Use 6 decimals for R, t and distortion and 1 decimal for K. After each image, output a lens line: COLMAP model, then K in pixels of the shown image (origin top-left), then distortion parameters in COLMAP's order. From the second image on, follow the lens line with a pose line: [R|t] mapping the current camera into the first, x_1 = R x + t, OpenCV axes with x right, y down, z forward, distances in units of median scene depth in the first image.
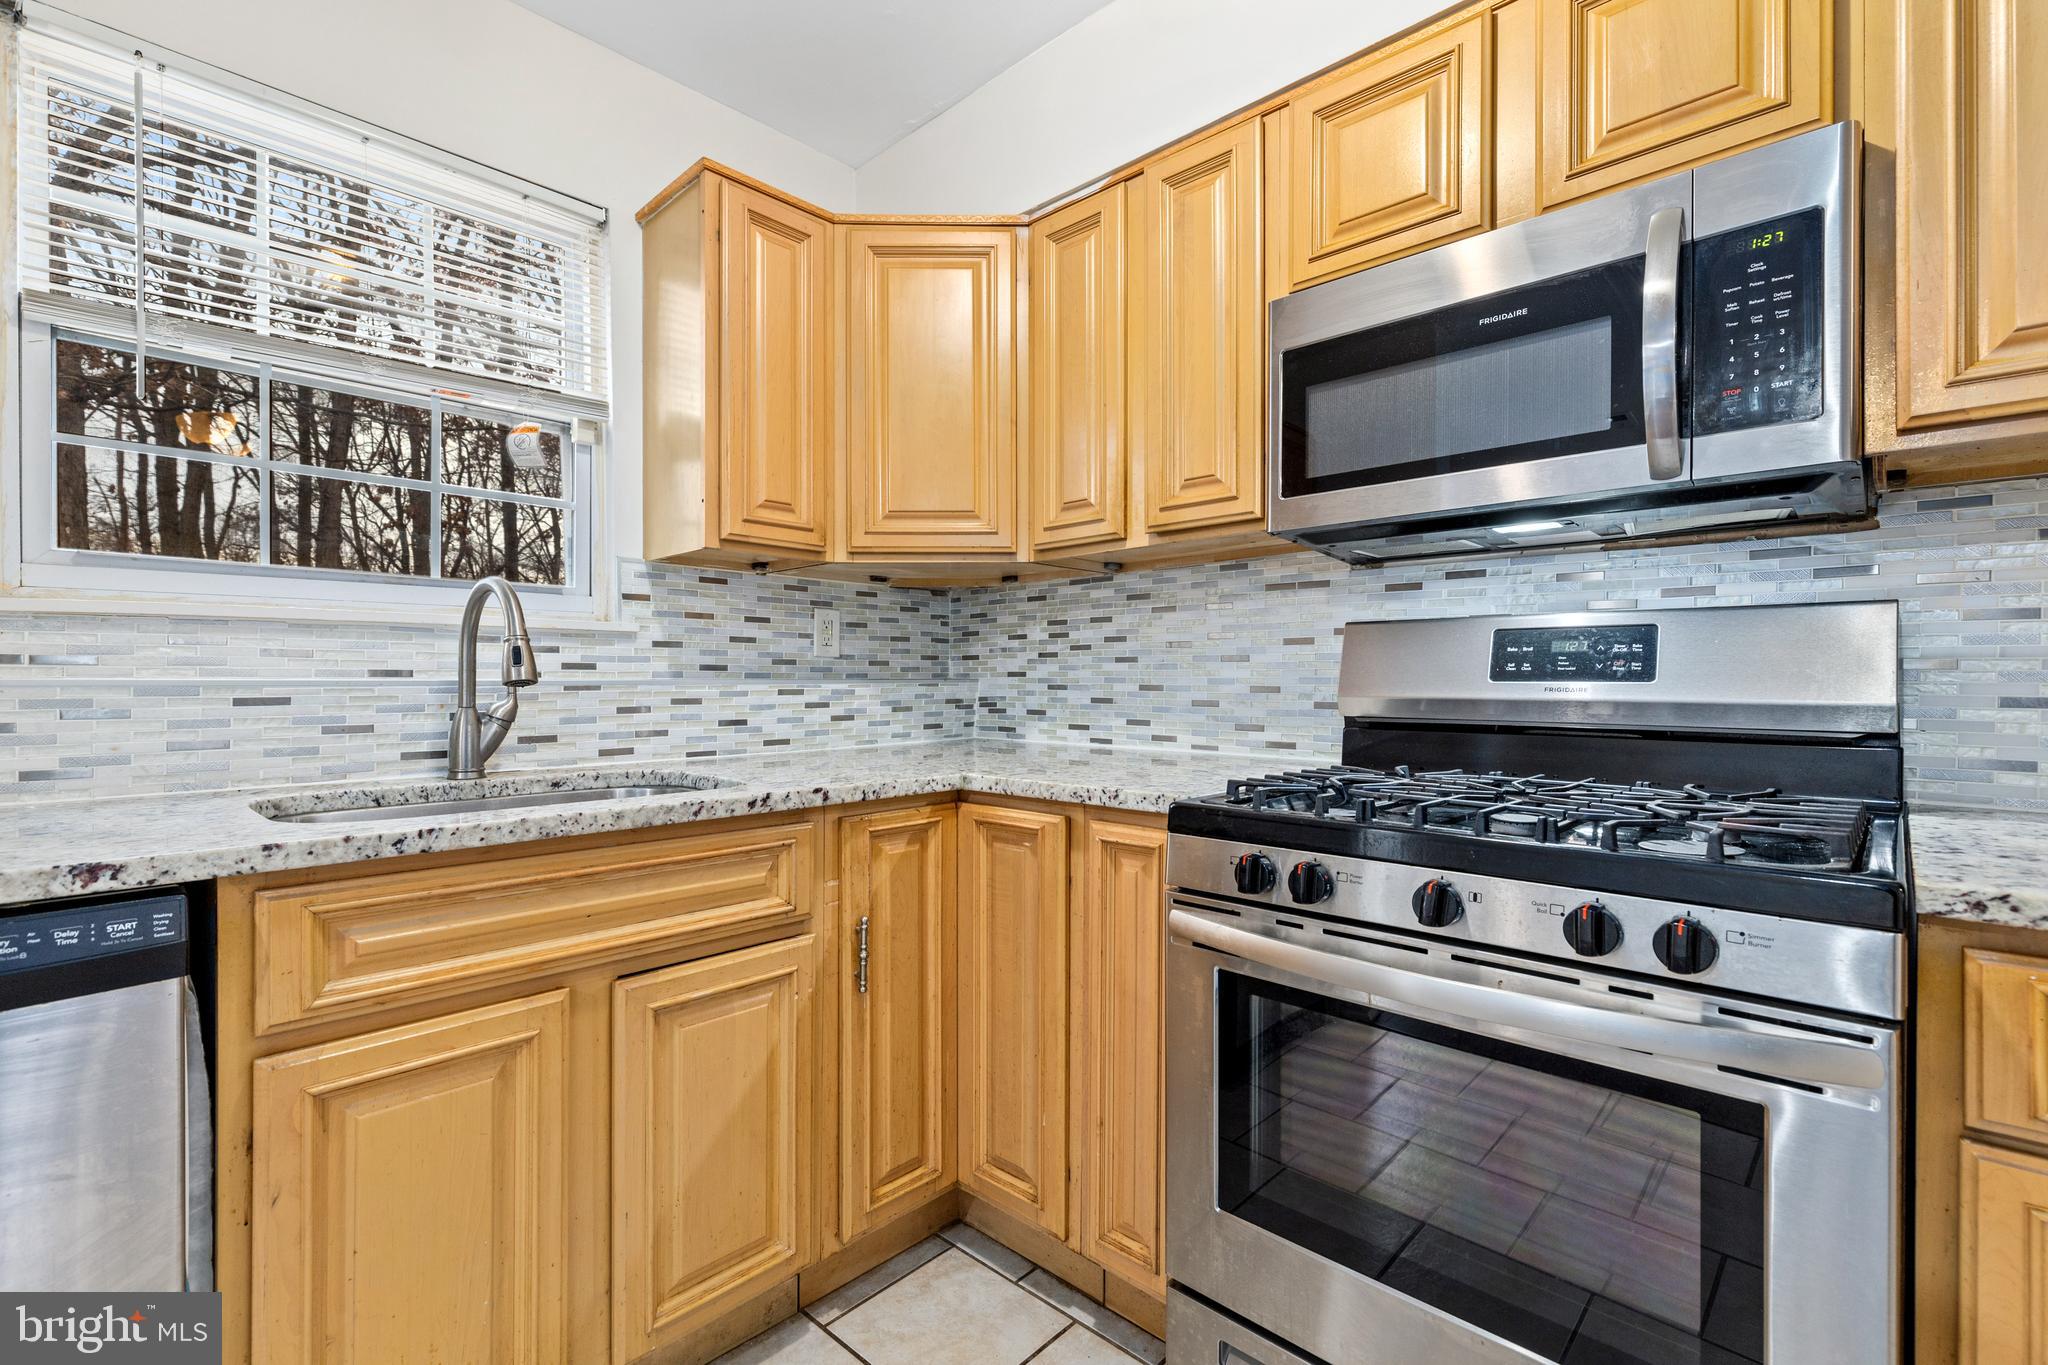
lens RADIAL K [[919.2, 0, 1017.6], [0, 919.2, 682.5], [0, 0, 1]] dist [0.007828, -0.002049]
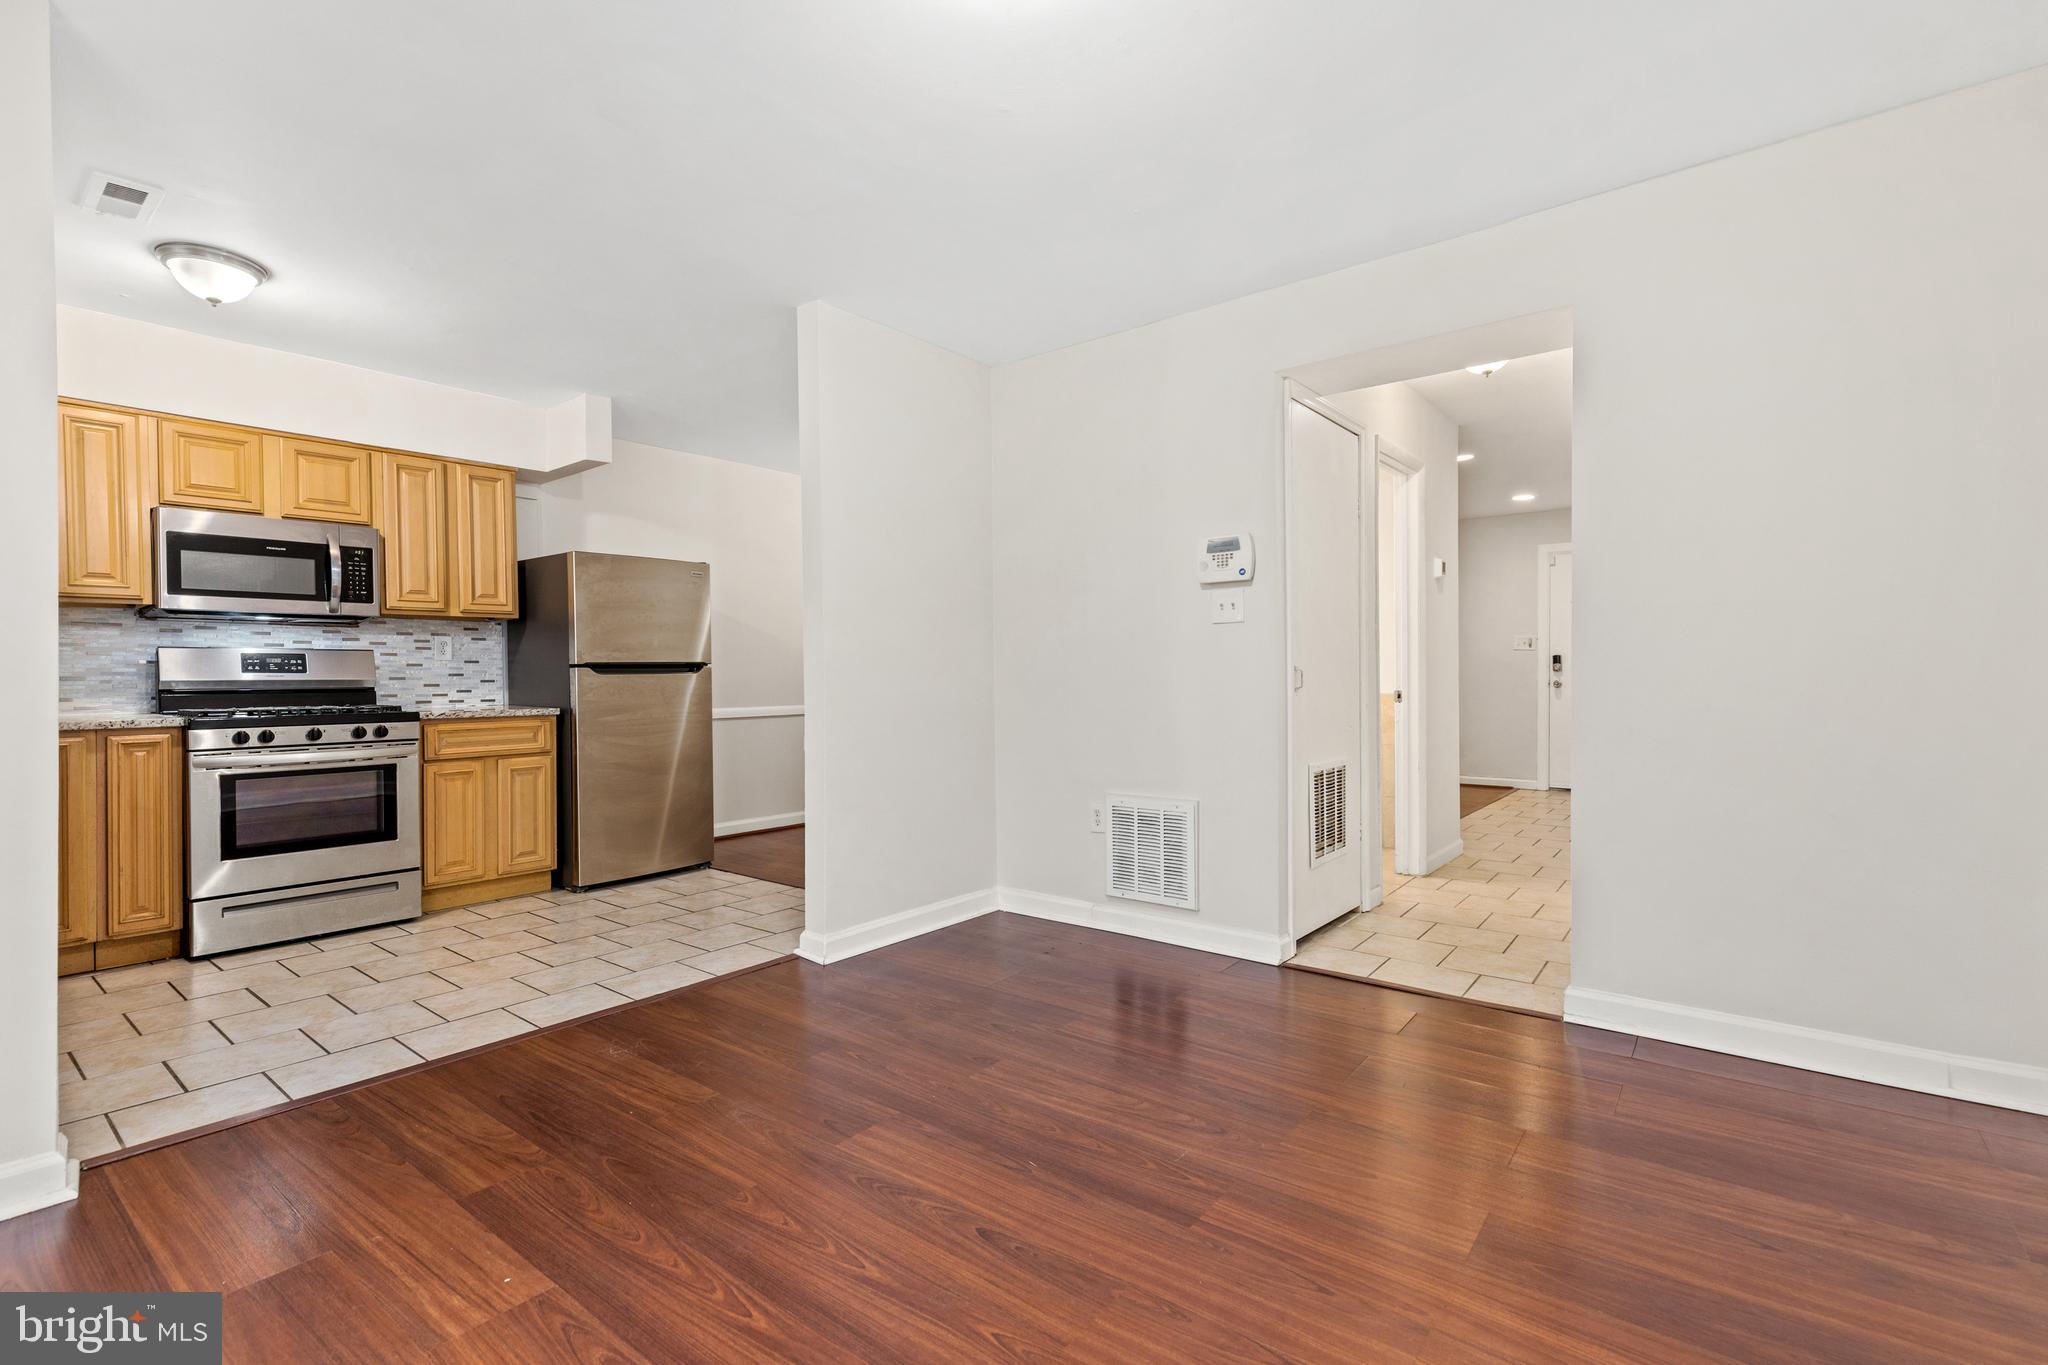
lens RADIAL K [[919.2, 0, 1015.8], [0, 919.2, 683.0], [0, 0, 1]] dist [0.007828, -0.002049]
pose [[-0.071590, -0.008077, 0.997401, -2.190799], [0.010808, 0.999902, 0.008873, 0.026266], [-0.997376, 0.011415, -0.071496, -0.963985]]
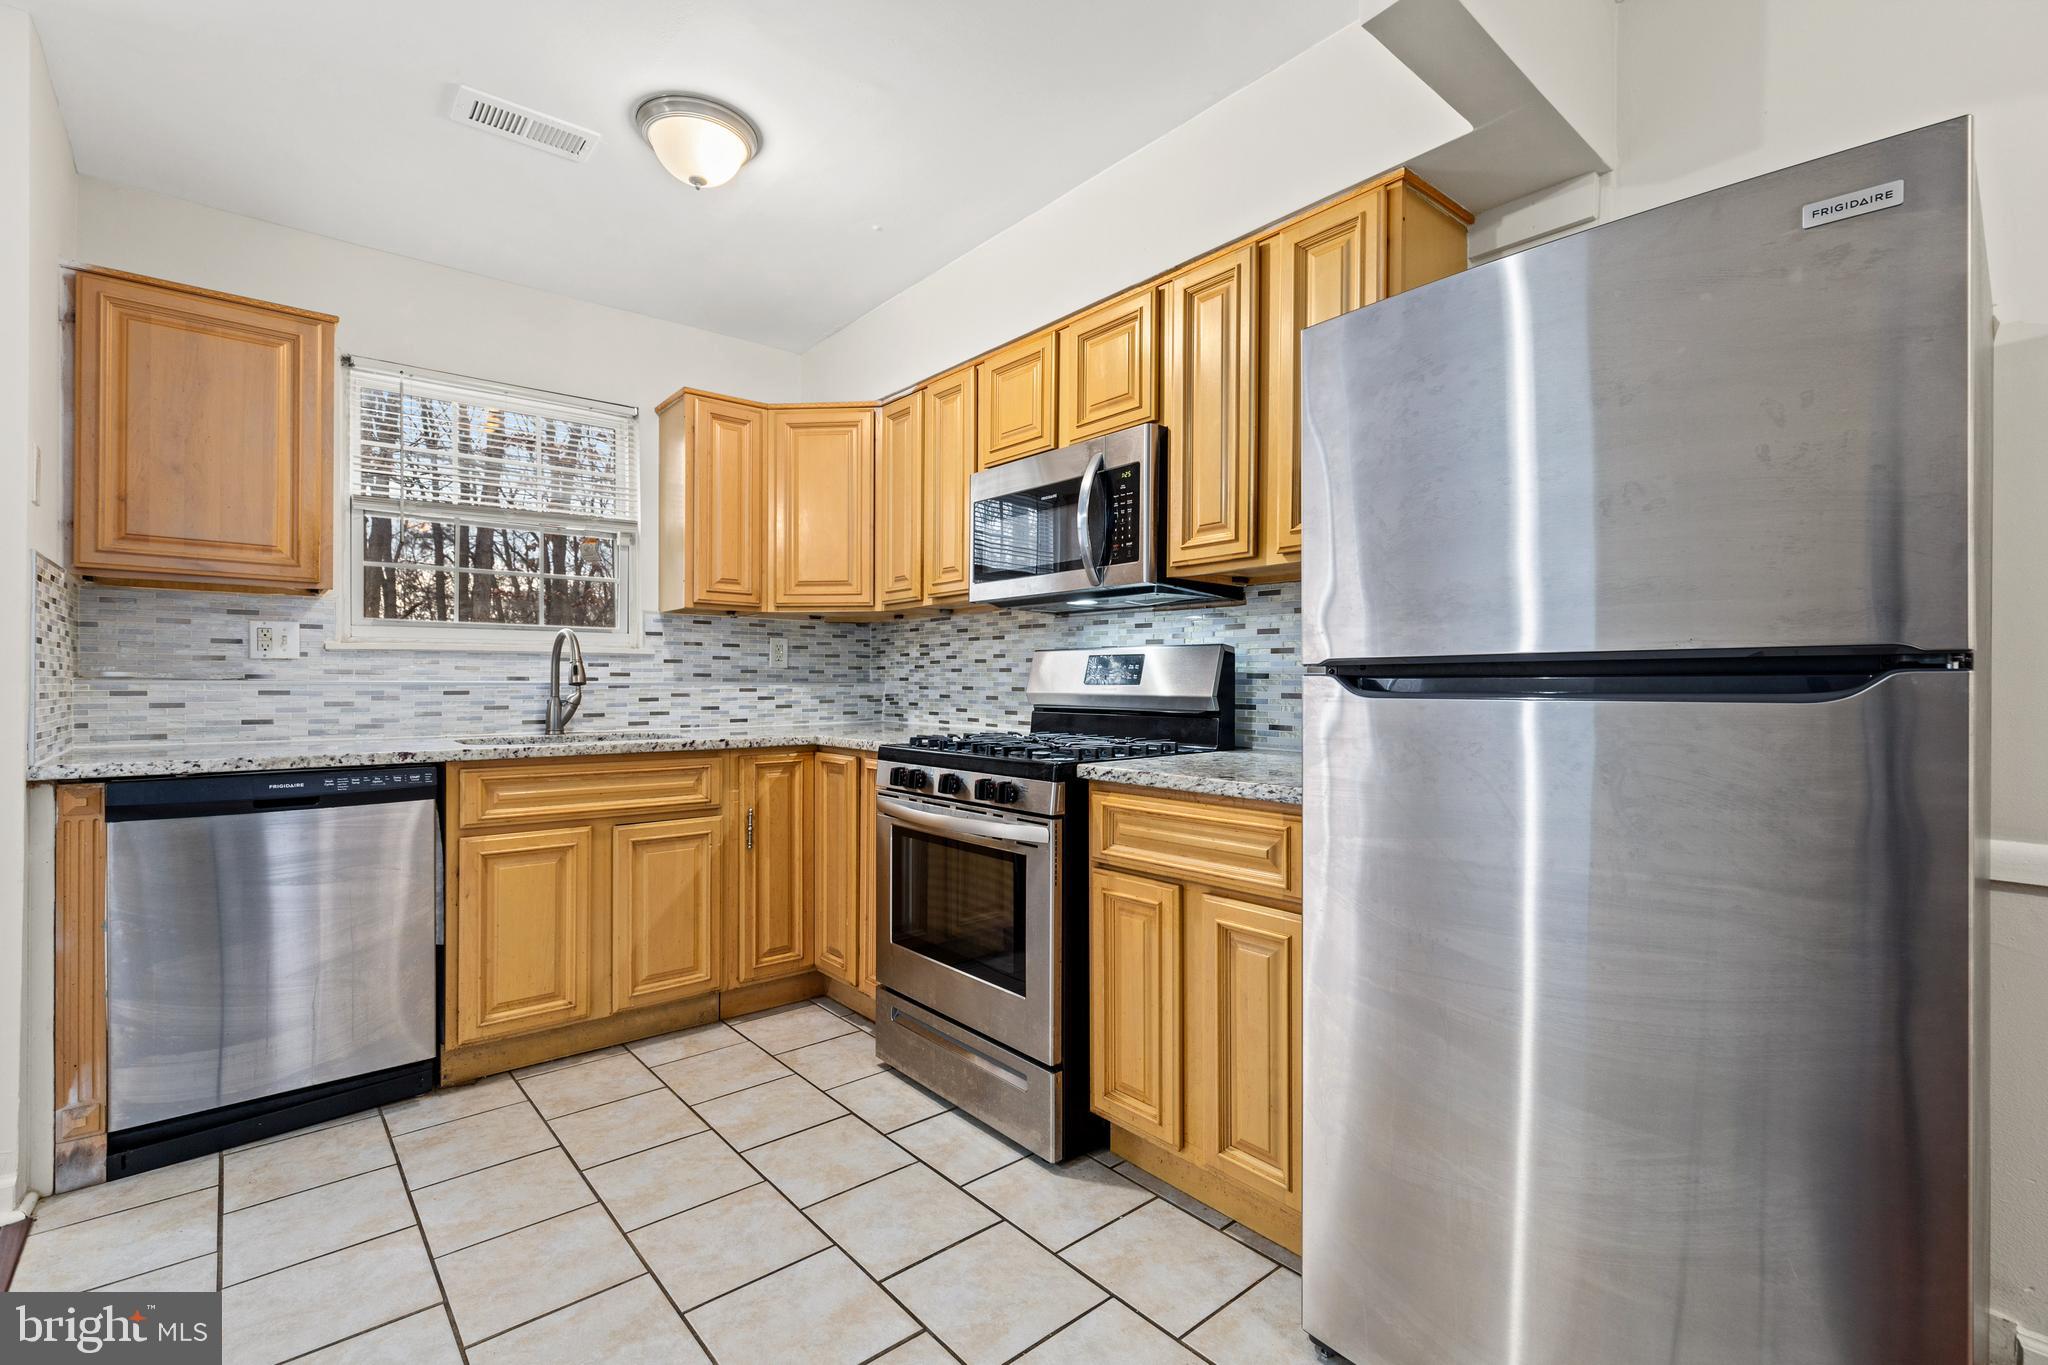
lens RADIAL K [[919.2, 0, 1018.5], [0, 919.2, 685.2], [0, 0, 1]] dist [0.007828, -0.002049]
pose [[0.993401, 0.002864, -0.114654, 0.583127], [-0.002840, 0.999996, 0.000372, -0.000142], [0.114655, -0.000044, 0.993405, -0.793230]]
